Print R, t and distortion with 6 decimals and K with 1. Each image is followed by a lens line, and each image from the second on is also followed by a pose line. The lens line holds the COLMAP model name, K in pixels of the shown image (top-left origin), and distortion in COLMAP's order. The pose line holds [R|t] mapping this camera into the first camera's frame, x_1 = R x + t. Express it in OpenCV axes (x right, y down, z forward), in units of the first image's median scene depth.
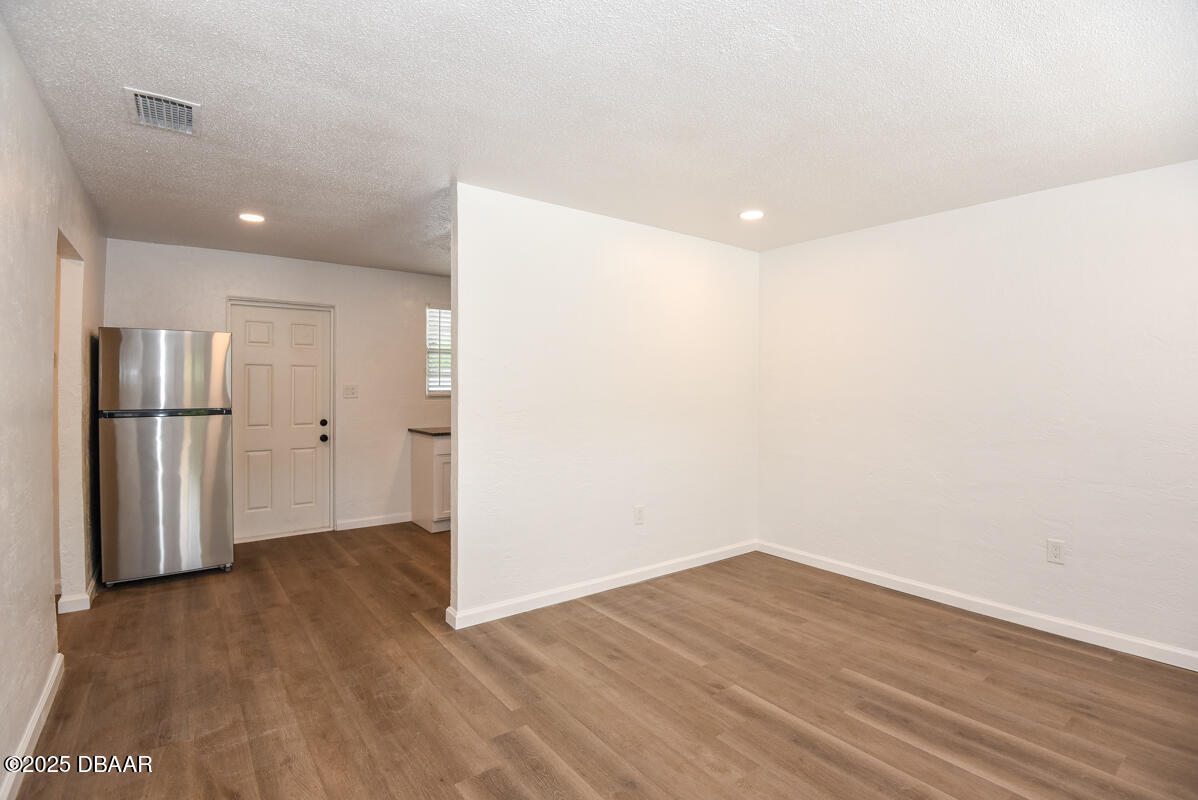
lens RADIAL K [[562.9, 0, 596.0], [0, 562.9, 387.0], [0, 0, 1]] dist [-0.000879, -0.014785]
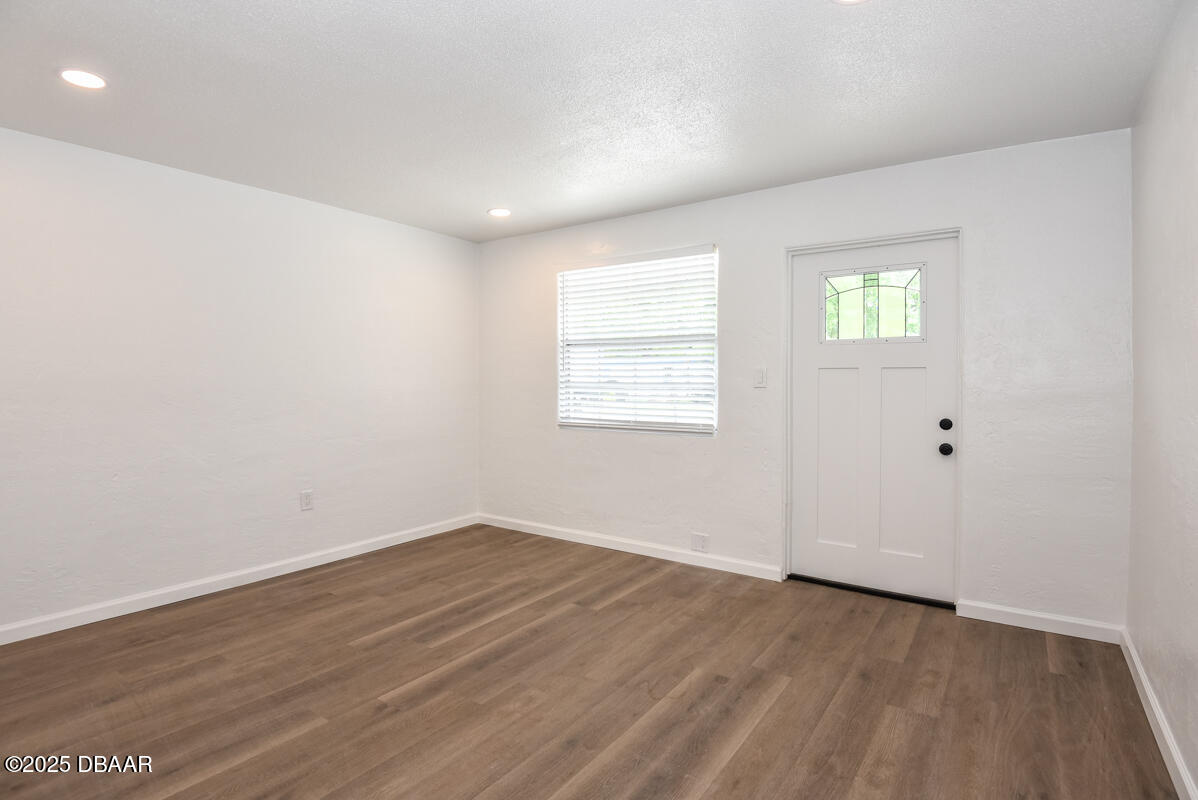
lens RADIAL K [[580.2, 0, 606.1], [0, 580.2, 374.0], [0, 0, 1]] dist [-0.002521, -0.001510]
pose [[-0.304931, 0.009511, 0.952327, -0.631295], [-0.006978, 0.999901, -0.012221, 0.031738], [-0.952349, -0.010372, -0.304835, 0.825110]]
